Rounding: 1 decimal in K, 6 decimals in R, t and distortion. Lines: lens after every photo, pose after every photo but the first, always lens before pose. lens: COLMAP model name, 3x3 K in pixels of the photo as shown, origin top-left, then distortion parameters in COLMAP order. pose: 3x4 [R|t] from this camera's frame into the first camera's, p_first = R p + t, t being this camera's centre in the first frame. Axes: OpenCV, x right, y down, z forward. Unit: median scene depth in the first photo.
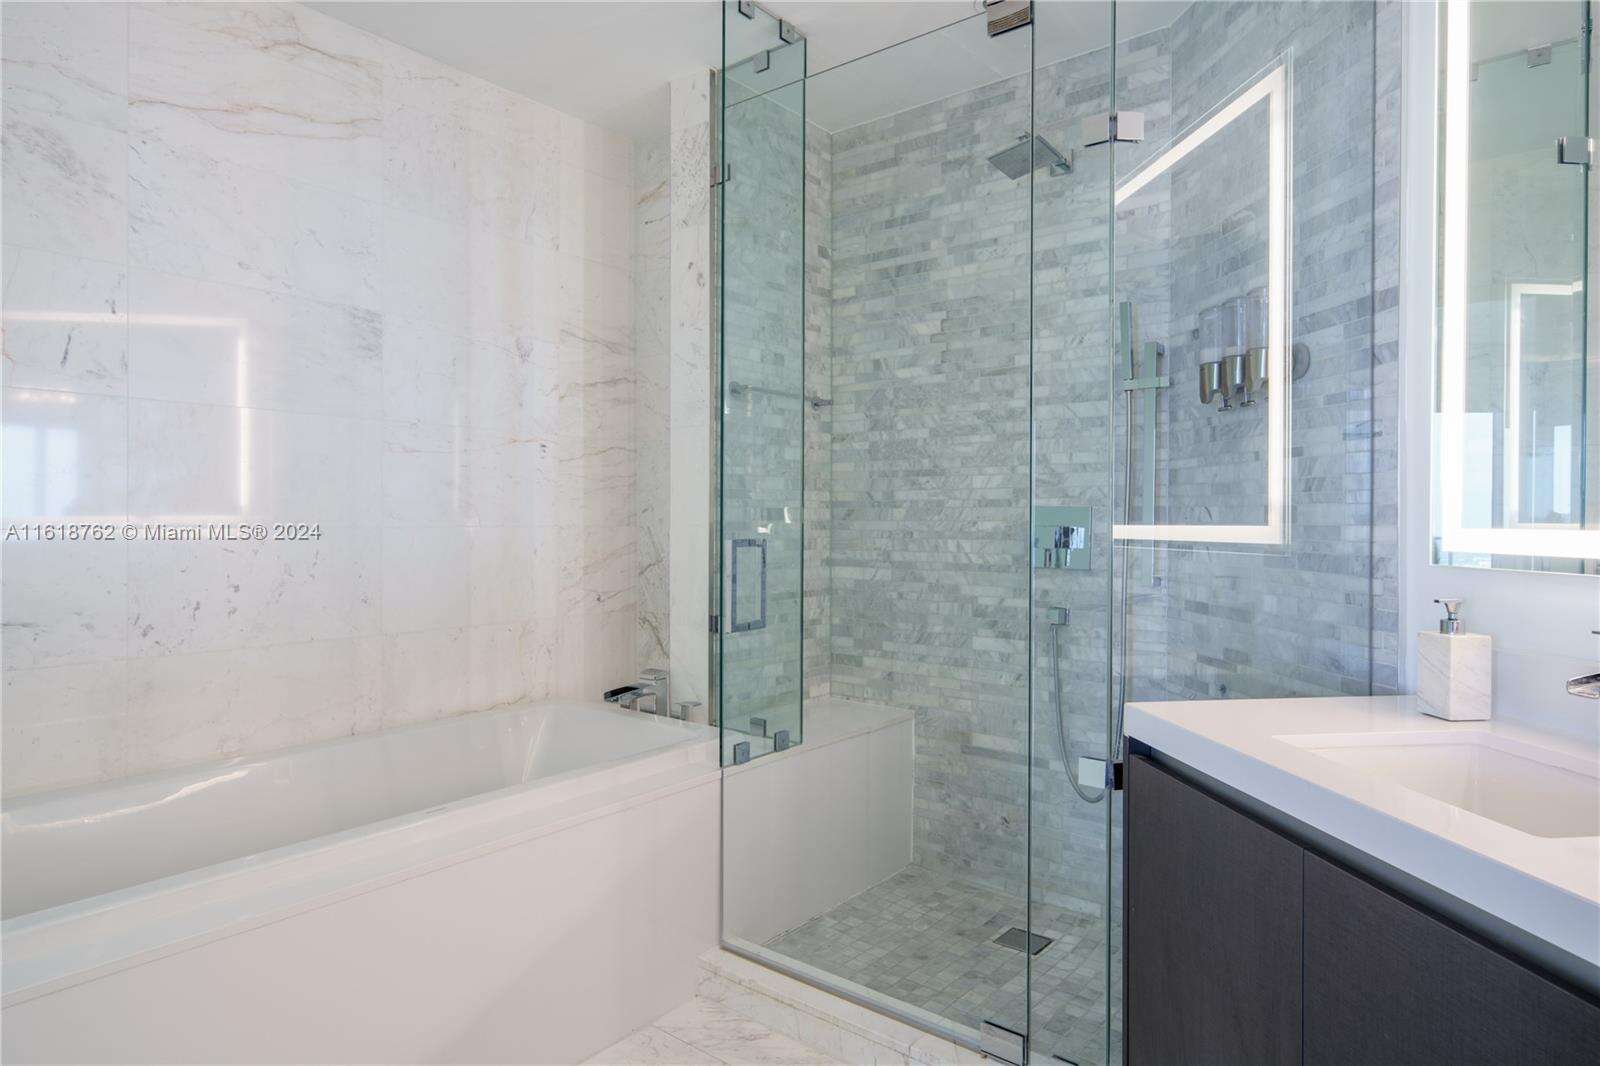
lens RADIAL K [[931.4, 0, 797.1], [0, 931.4, 519.6], [0, 0, 1]] dist [-0.000500, 0.002311]
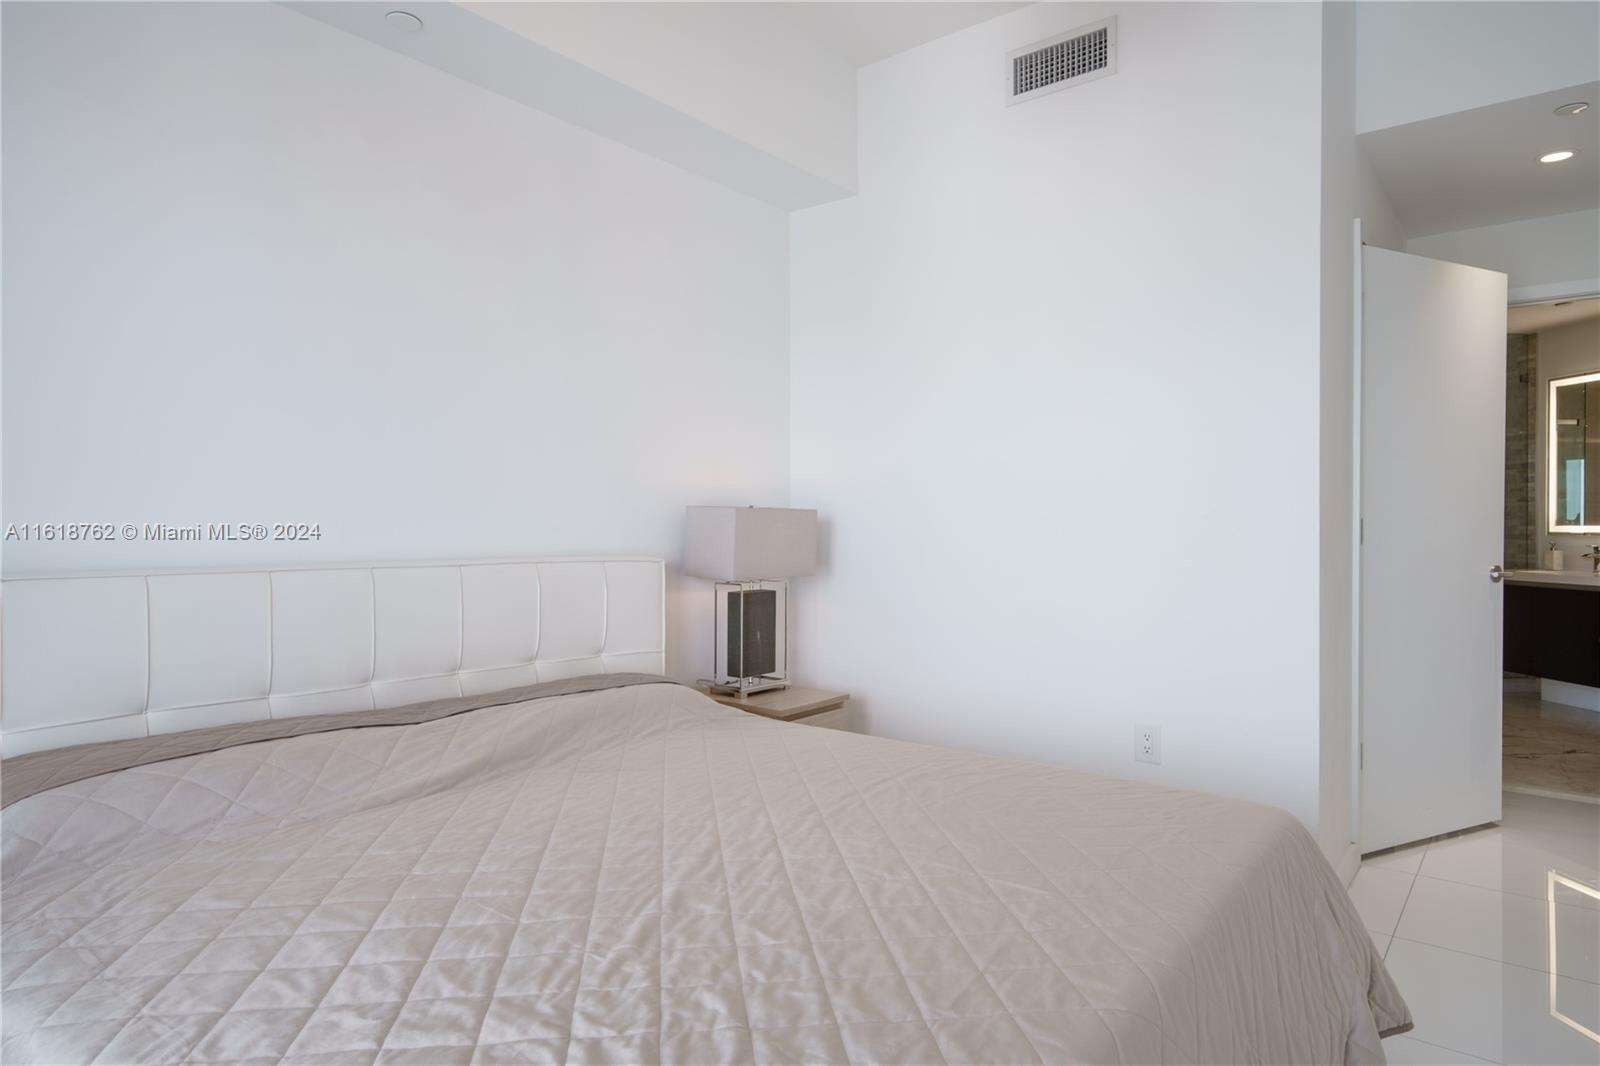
lens RADIAL K [[931.4, 0, 797.1], [0, 931.4, 519.6], [0, 0, 1]] dist [-0.000500, 0.002311]
pose [[0.999953, -0.003184, -0.009164, -0.765494], [0.003158, 0.999991, -0.002778, -0.005439], [0.009173, 0.002749, 0.999954, -0.929080]]
